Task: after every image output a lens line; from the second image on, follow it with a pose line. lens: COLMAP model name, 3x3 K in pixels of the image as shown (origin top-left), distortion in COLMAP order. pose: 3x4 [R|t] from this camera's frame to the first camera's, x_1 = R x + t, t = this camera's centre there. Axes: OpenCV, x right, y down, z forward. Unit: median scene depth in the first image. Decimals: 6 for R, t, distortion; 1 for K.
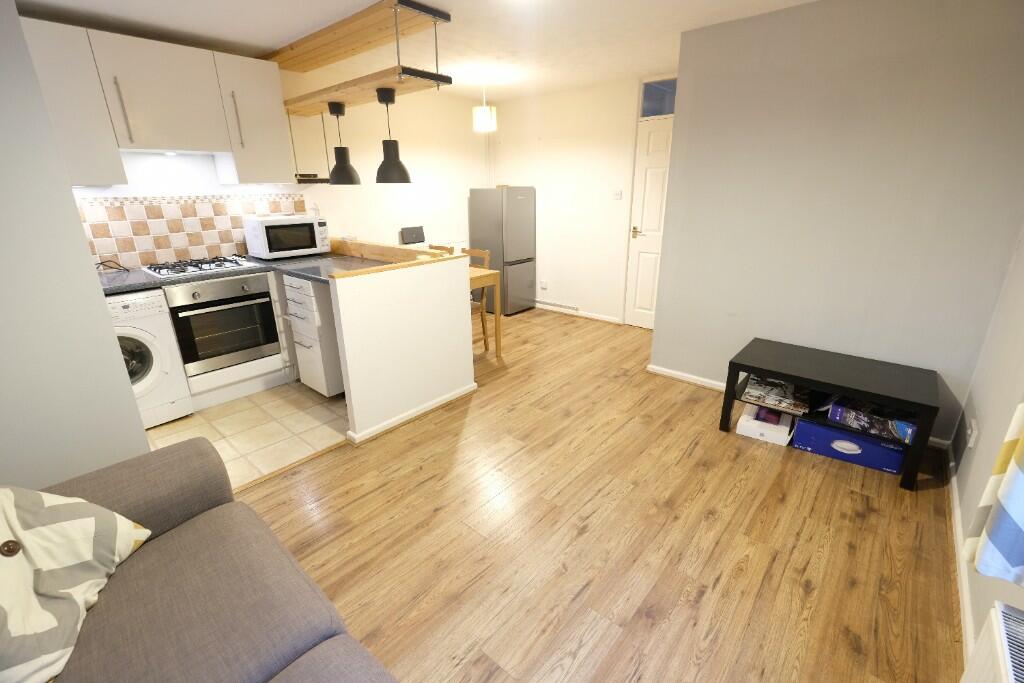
lens RADIAL K [[445.3, 0, 510.4], [0, 445.3, 334.8], [0, 0, 1]] dist [-0.004516, 0.000988]
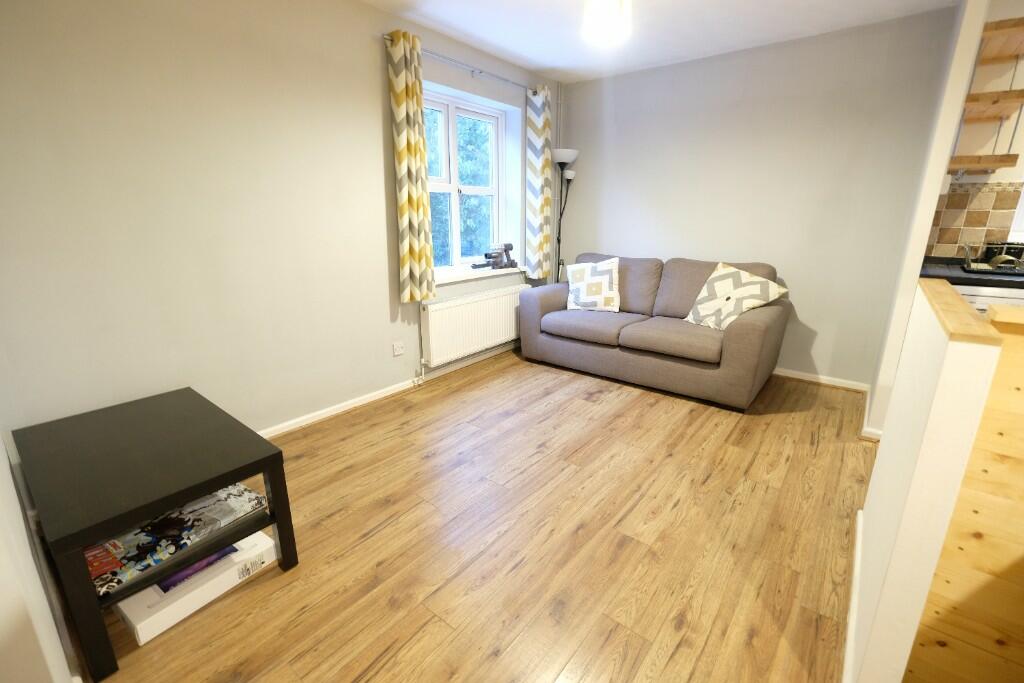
lens RADIAL K [[445.3, 0, 509.8], [0, 445.3, 336.2], [0, 0, 1]] dist [-0.004516, 0.000988]
pose [[-0.999200, 0.019703, -0.034789, 0.187814], [-0.002828, 0.833121, 0.553083, -0.327578], [0.039881, 0.552739, -0.832399, 1.212232]]
